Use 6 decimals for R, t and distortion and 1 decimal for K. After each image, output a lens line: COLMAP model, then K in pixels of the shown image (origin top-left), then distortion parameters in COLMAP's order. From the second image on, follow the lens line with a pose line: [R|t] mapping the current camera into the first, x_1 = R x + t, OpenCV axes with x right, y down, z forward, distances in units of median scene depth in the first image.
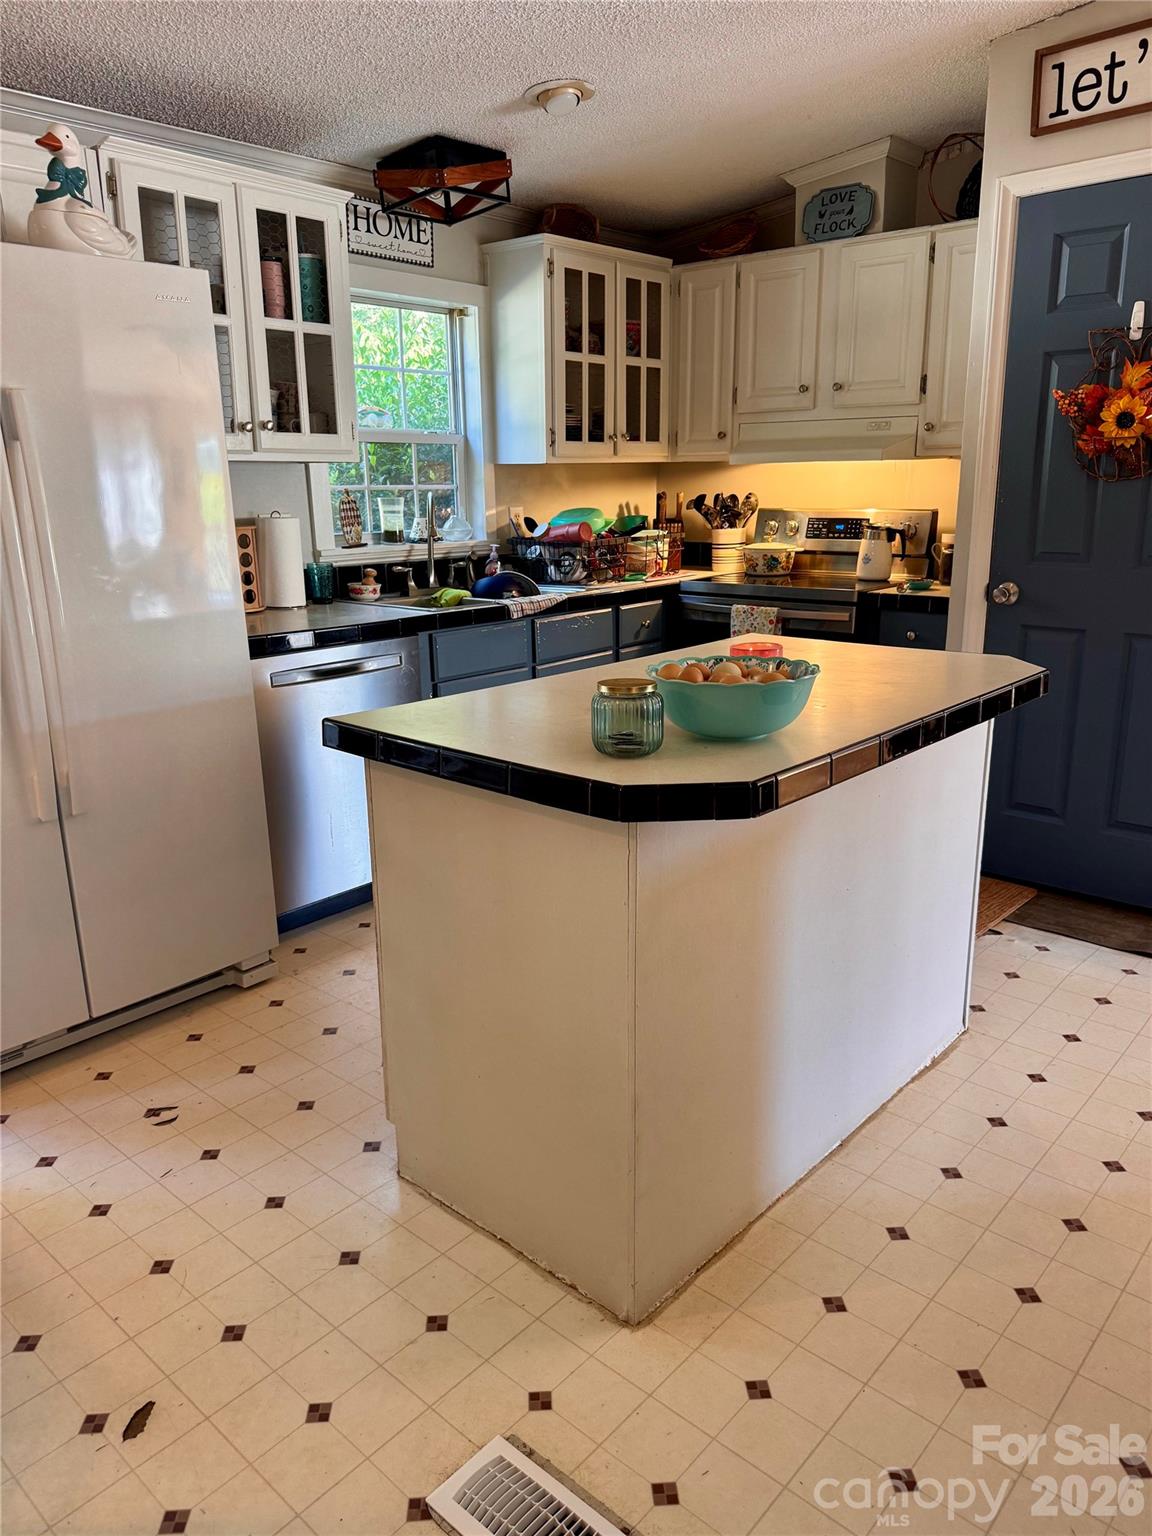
lens RADIAL K [[1087.9, 0, 620.0], [0, 1087.9, 762.5], [0, 0, 1]] dist [0.022688, -0.007830]
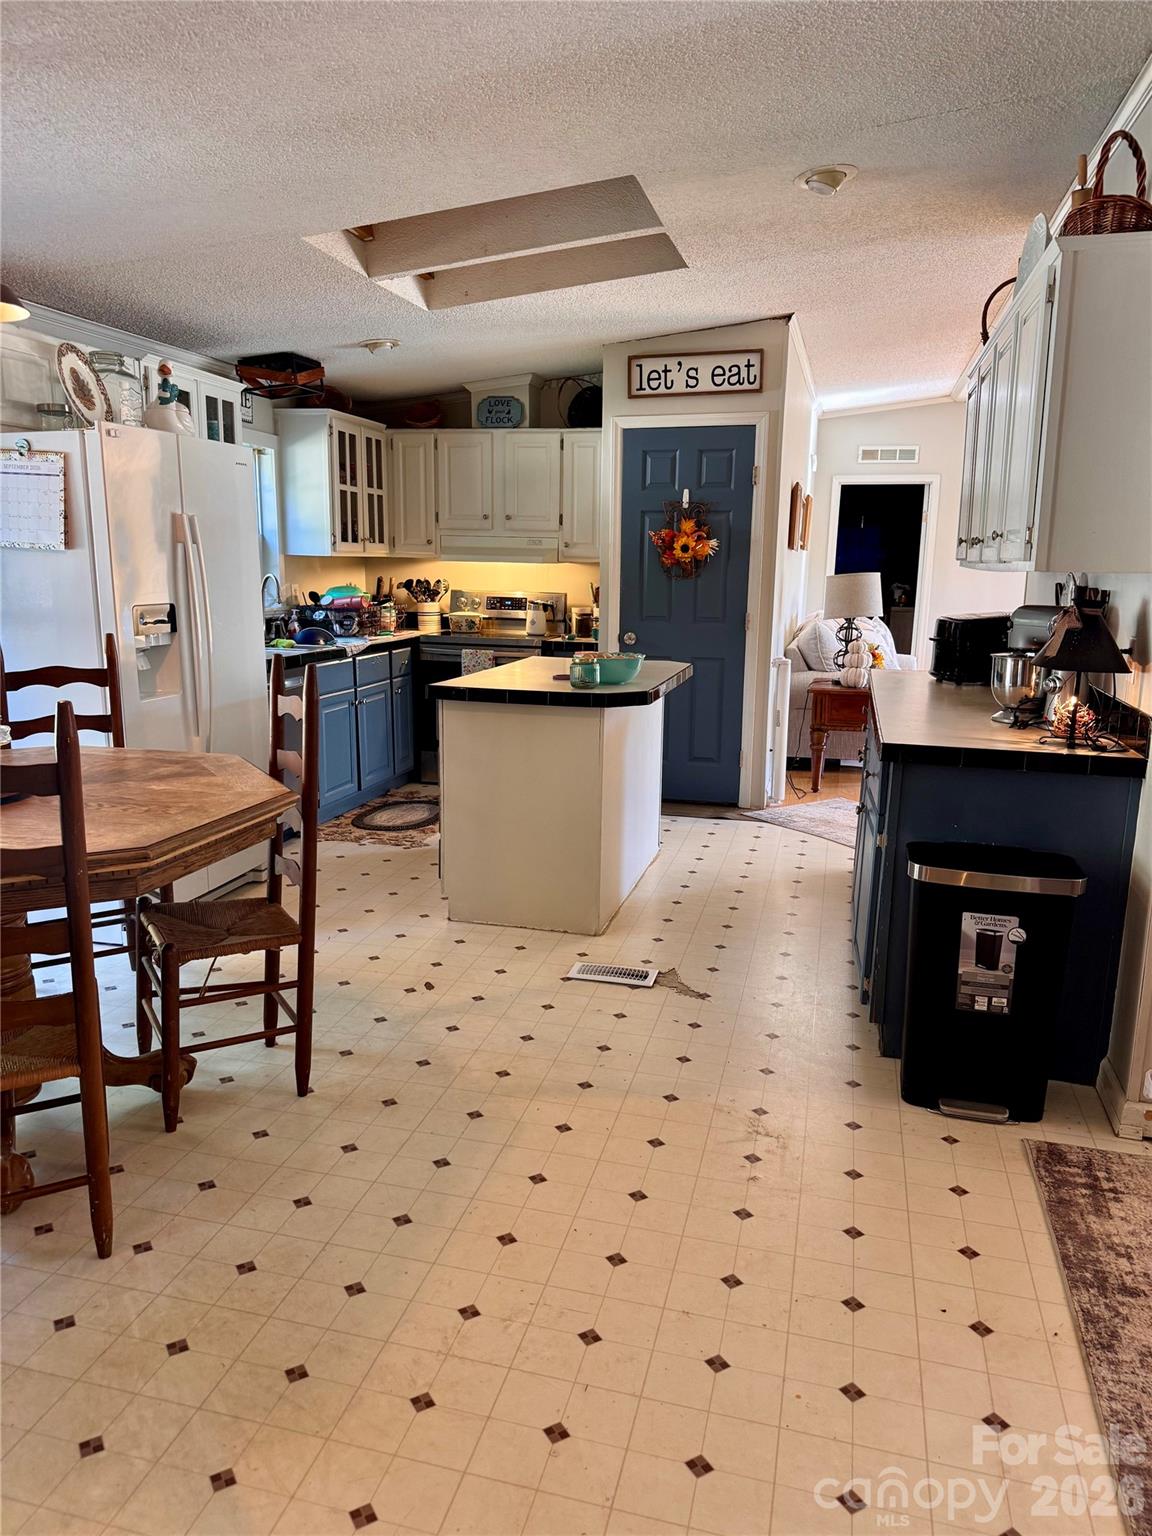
lens RADIAL K [[1087.9, 0, 571.6], [0, 1087.9, 774.4], [0, 0, 1]] dist [0.022688, -0.007830]
pose [[0.895842, -0.053276, 0.441168, -0.448333], [0.080704, 0.995783, -0.043627, 0.114715], [-0.436984, 0.074687, 0.896363, -0.460942]]
